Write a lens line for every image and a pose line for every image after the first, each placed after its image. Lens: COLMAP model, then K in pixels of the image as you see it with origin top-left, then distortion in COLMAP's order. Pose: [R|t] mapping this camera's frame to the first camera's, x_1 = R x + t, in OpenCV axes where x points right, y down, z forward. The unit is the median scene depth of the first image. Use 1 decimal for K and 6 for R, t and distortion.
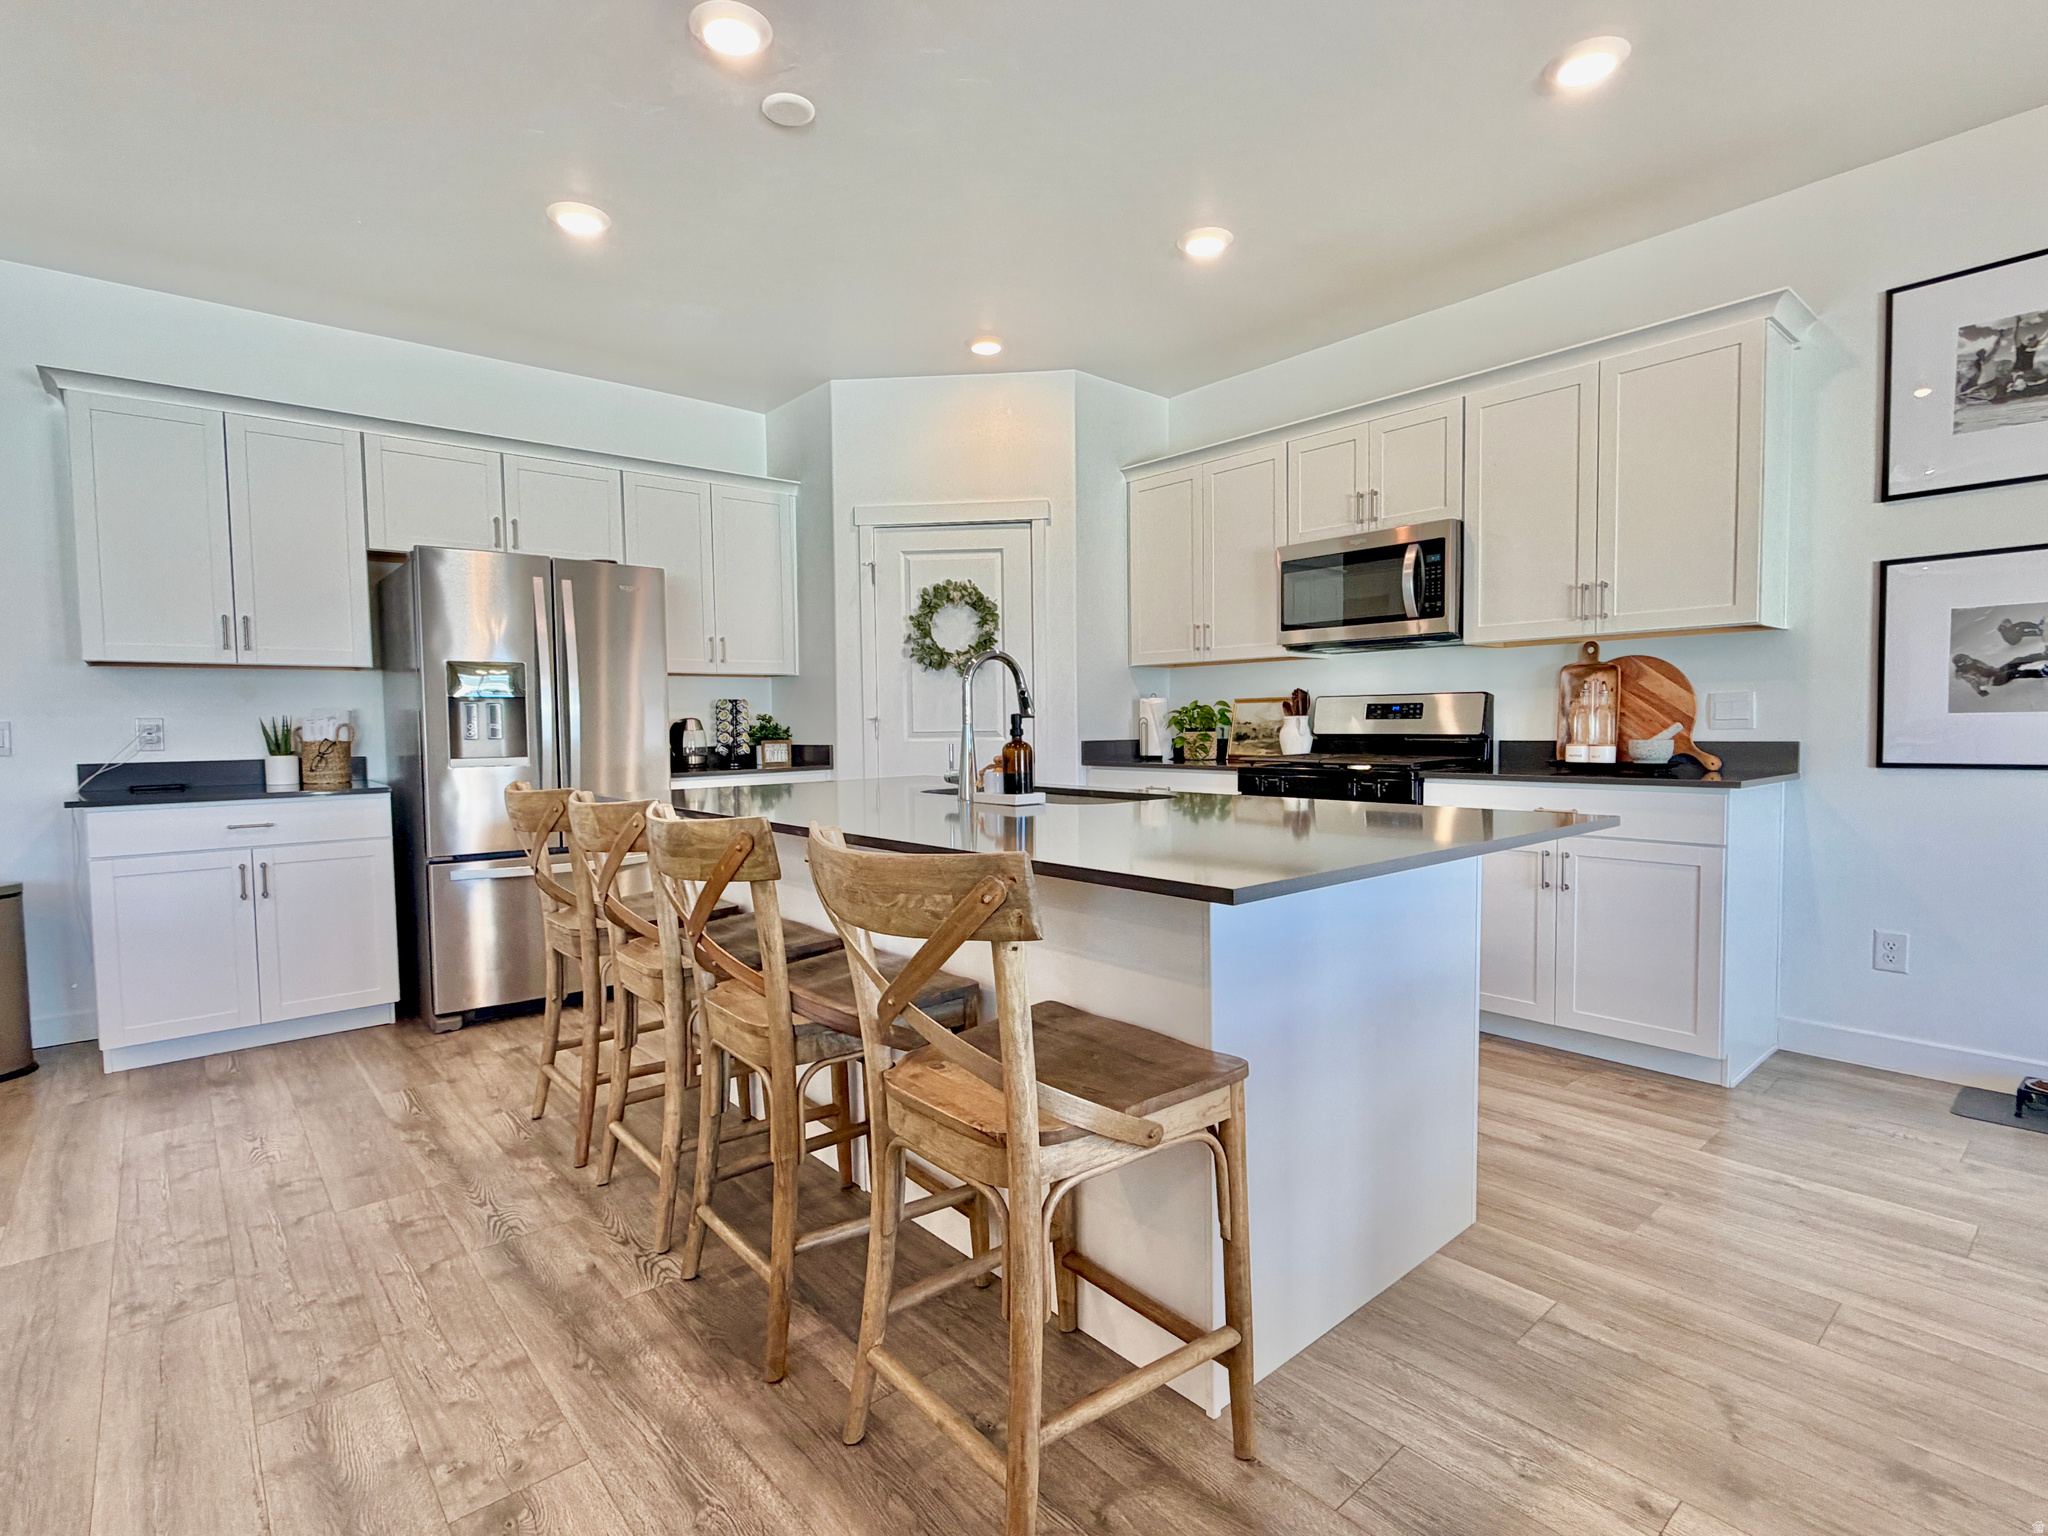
lens RADIAL K [[1007.5, 0, 1021.3], [0, 1007.5, 765.1], [0, 0, 1]] dist [-0.006031, -0.000096]
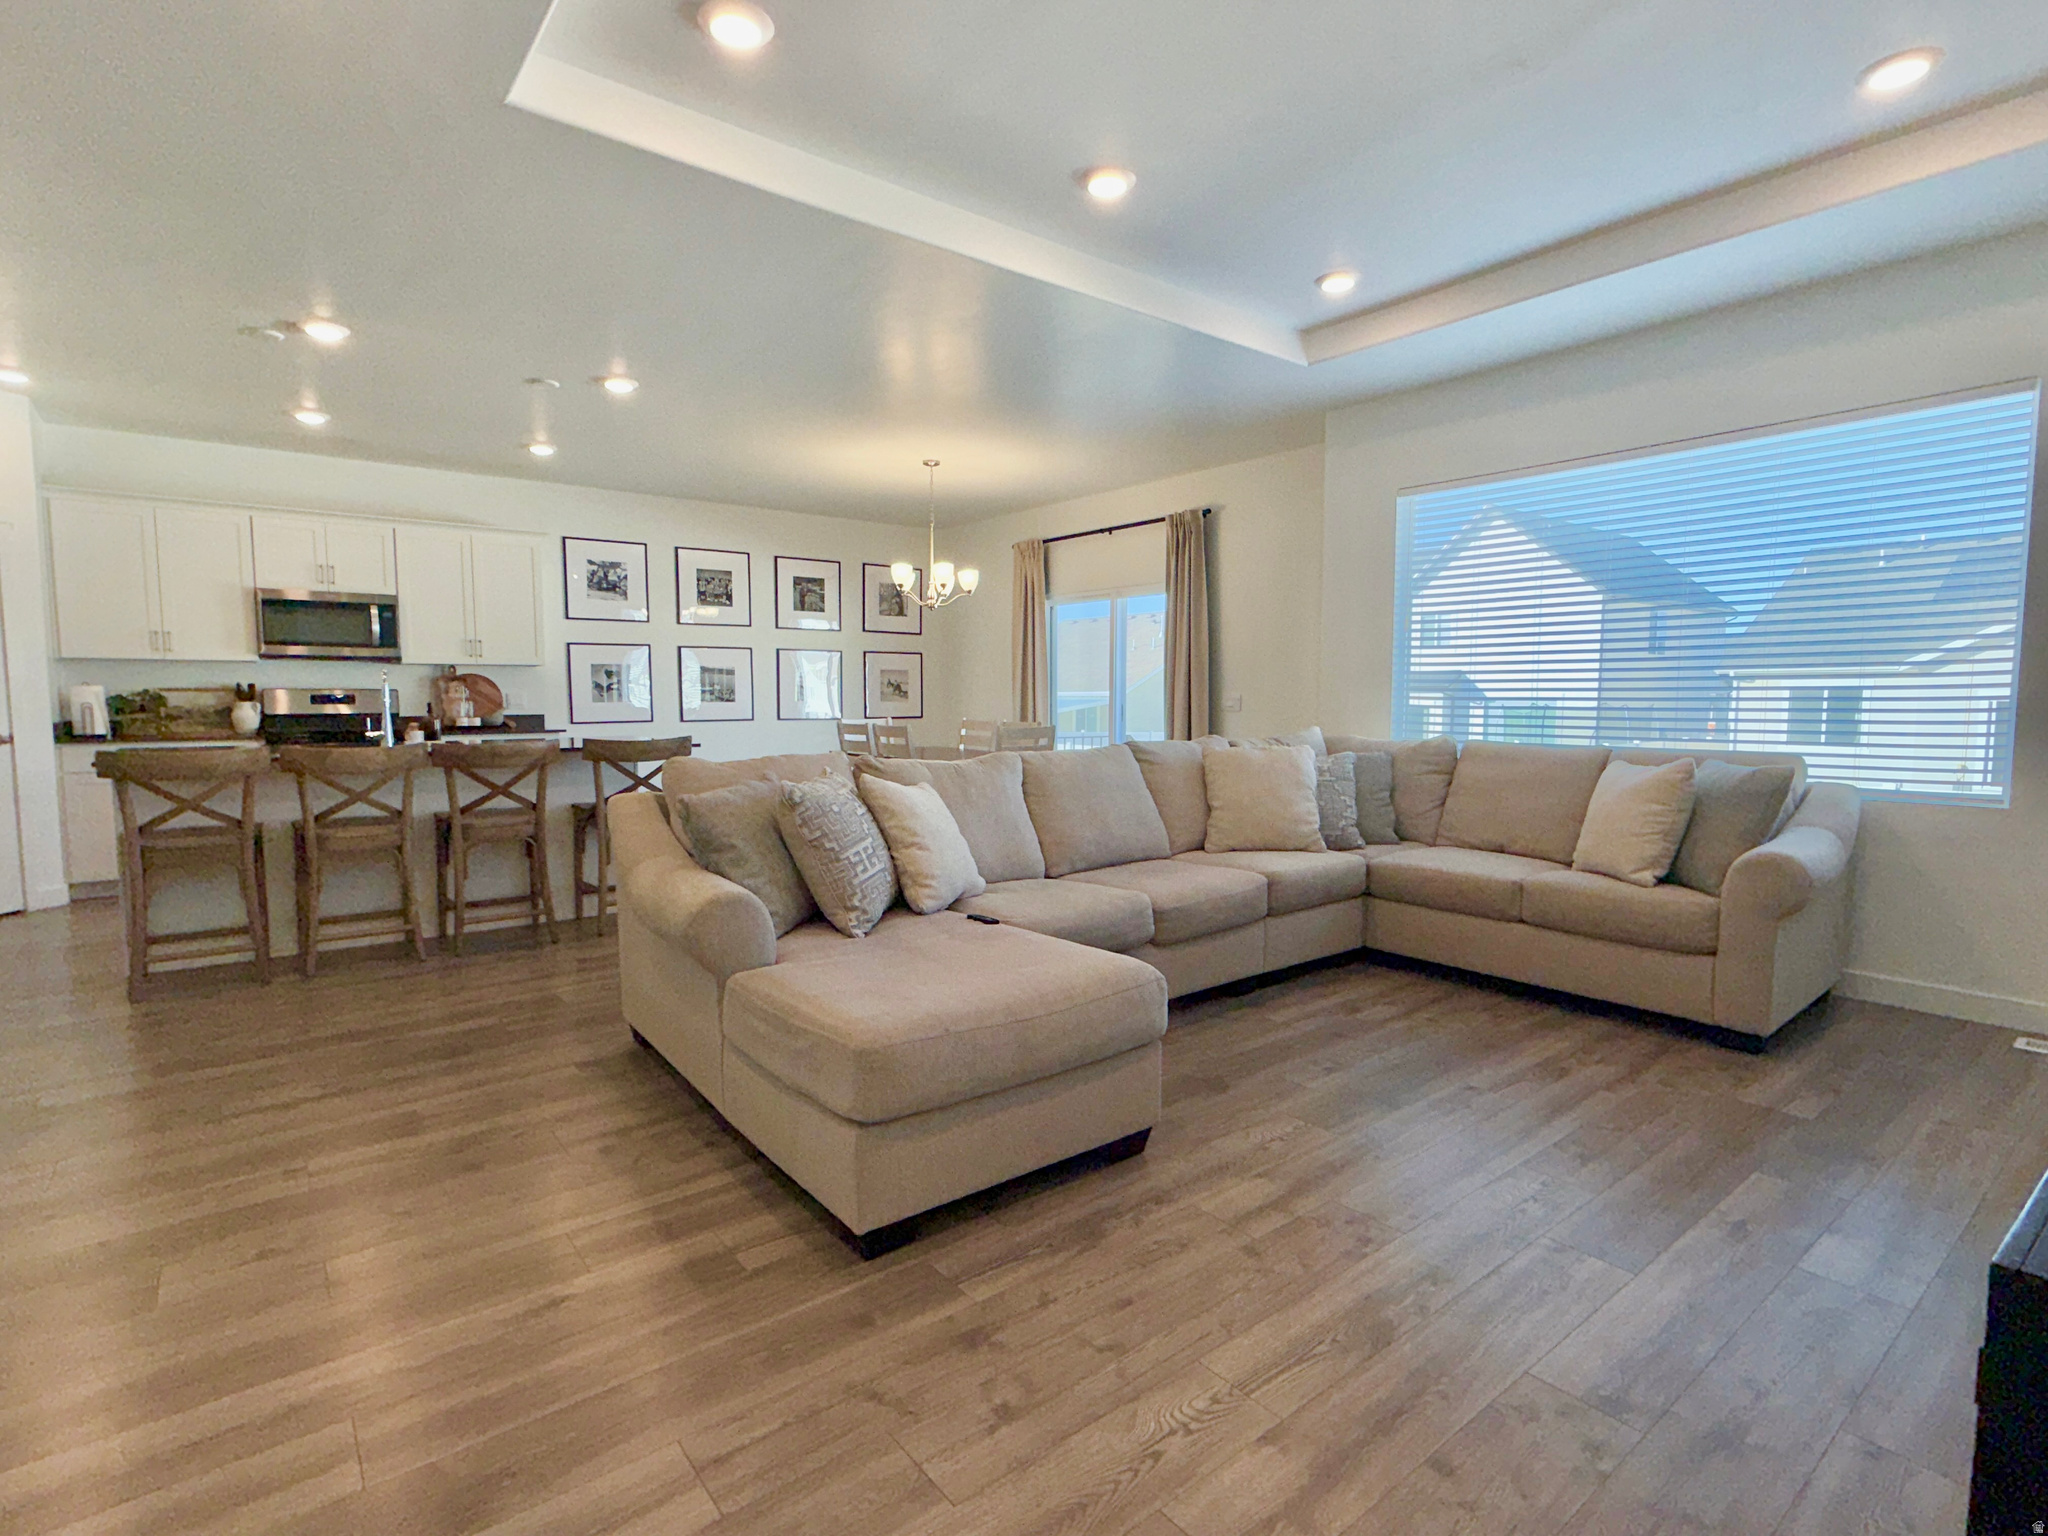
lens RADIAL K [[1007.5, 0, 1025.1], [0, 1007.5, 772.0], [0, 0, 1]] dist [-0.006031, -0.000096]
pose [[0.029932, -0.060924, 0.997694, -1.408295], [0.046224, 0.997157, 0.059504, 0.021571], [-0.998483, 0.044336, 0.032663, -0.190549]]
